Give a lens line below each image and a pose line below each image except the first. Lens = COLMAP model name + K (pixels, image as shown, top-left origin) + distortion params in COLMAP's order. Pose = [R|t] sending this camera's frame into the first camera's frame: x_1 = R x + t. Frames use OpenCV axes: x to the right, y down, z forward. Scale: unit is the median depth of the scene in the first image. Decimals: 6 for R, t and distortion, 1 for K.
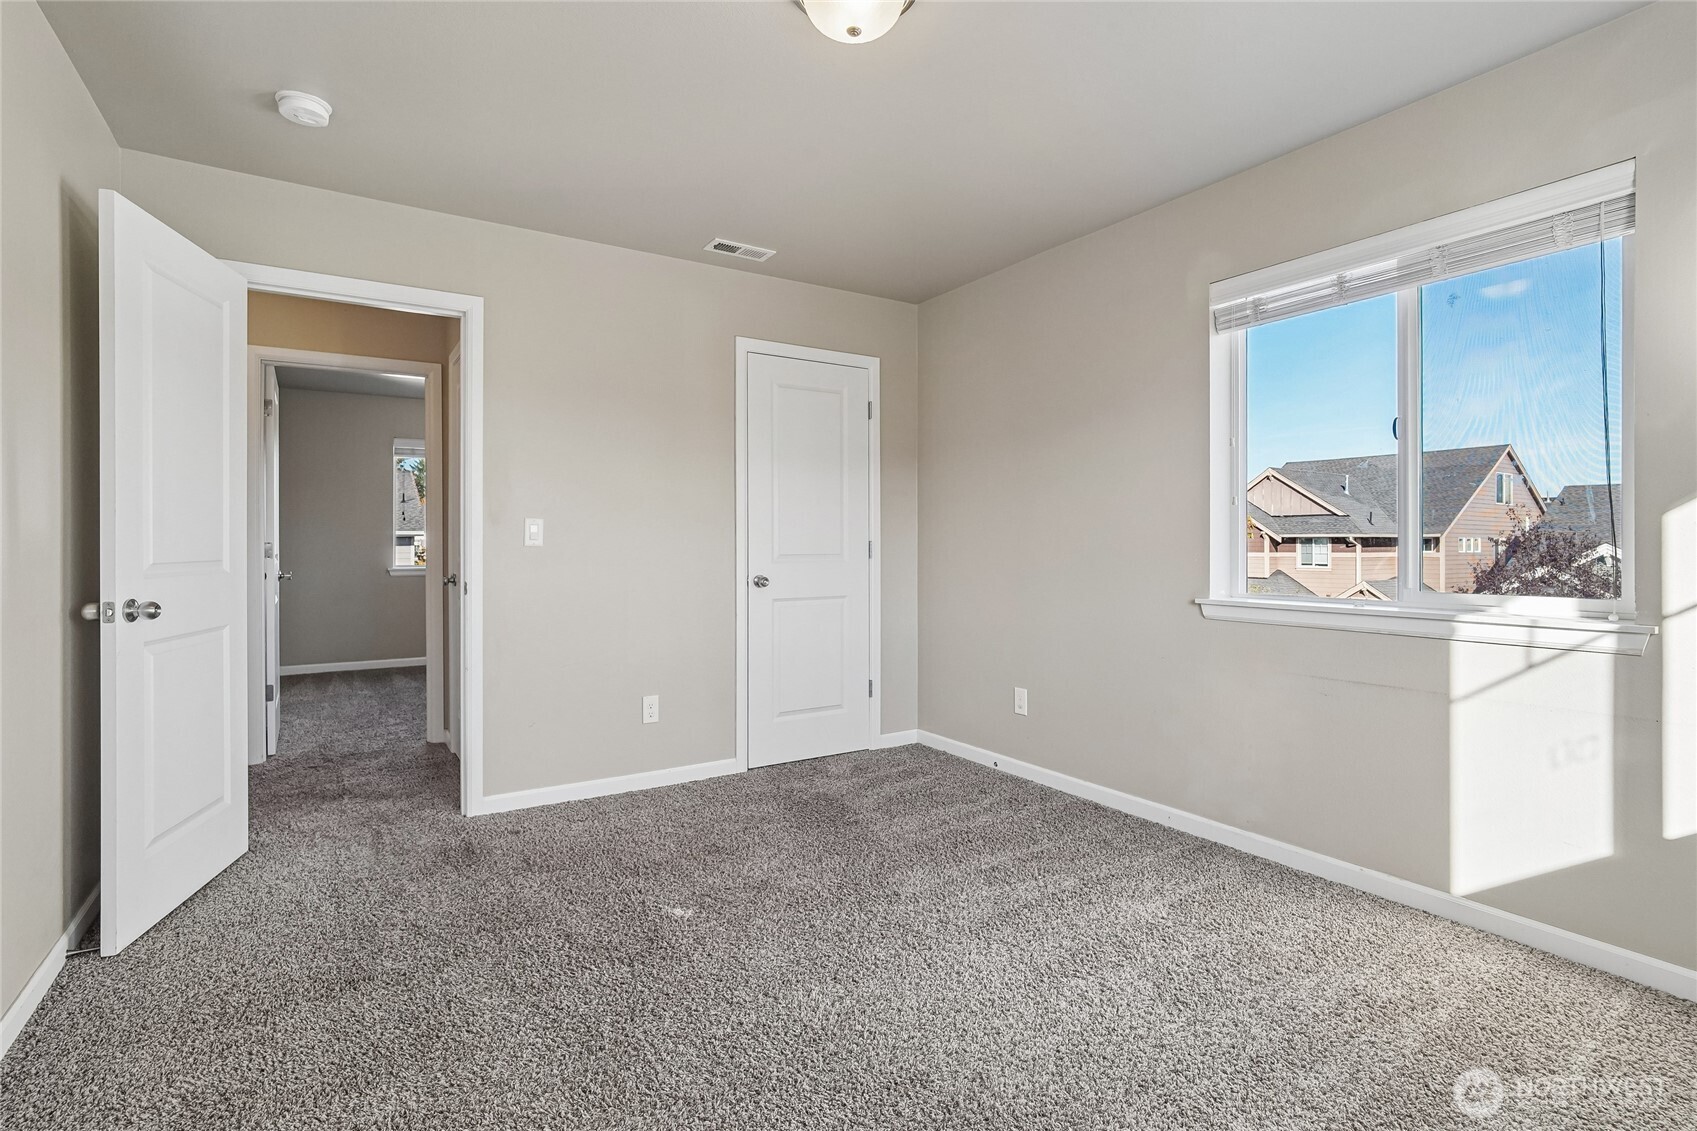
lens RADIAL K [[811.9, 0, 858.2], [0, 811.9, 550.7], [0, 0, 1]] dist [-0.013481, 0.002013]
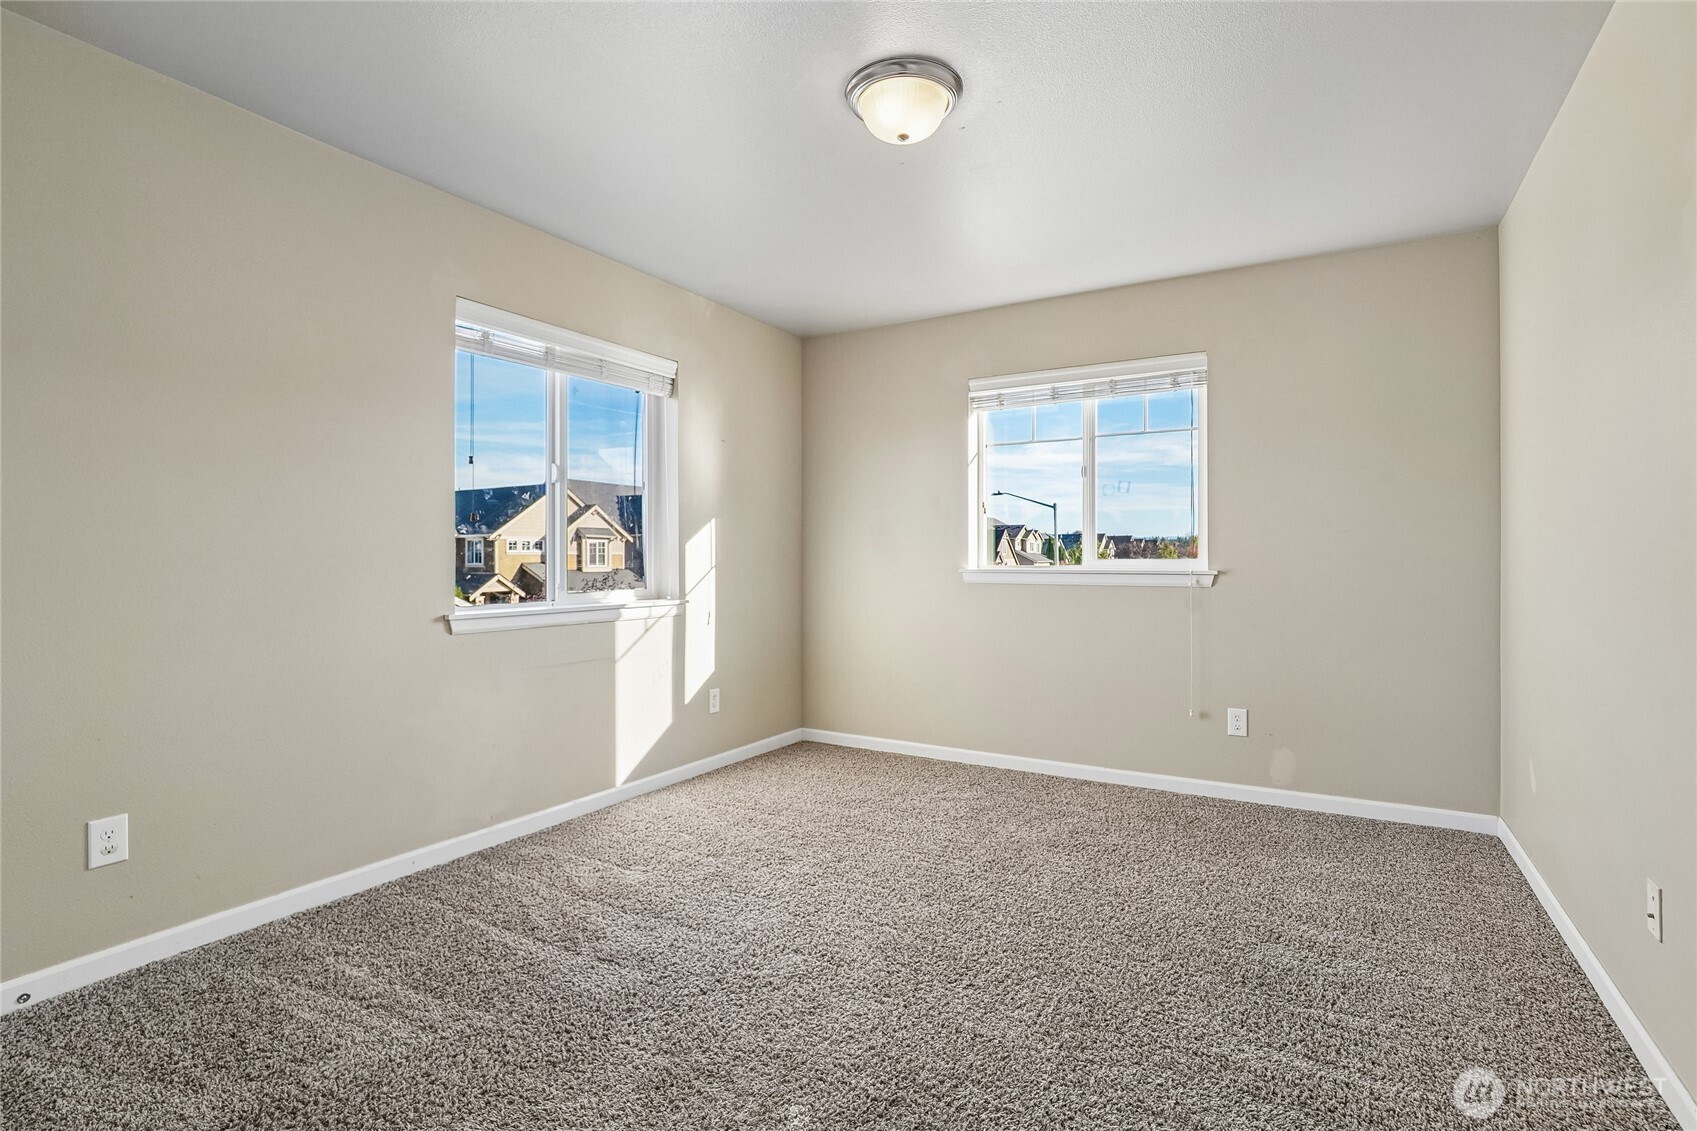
lens RADIAL K [[811.9, 0, 856.9], [0, 811.9, 564.5], [0, 0, 1]] dist [-0.013481, 0.002013]
pose [[-0.451045, -0.007145, 0.892473, -0.849840], [0.004130, 0.999941, 0.010092, -0.011664], [-0.892492, 0.008238, -0.450988, 1.283709]]
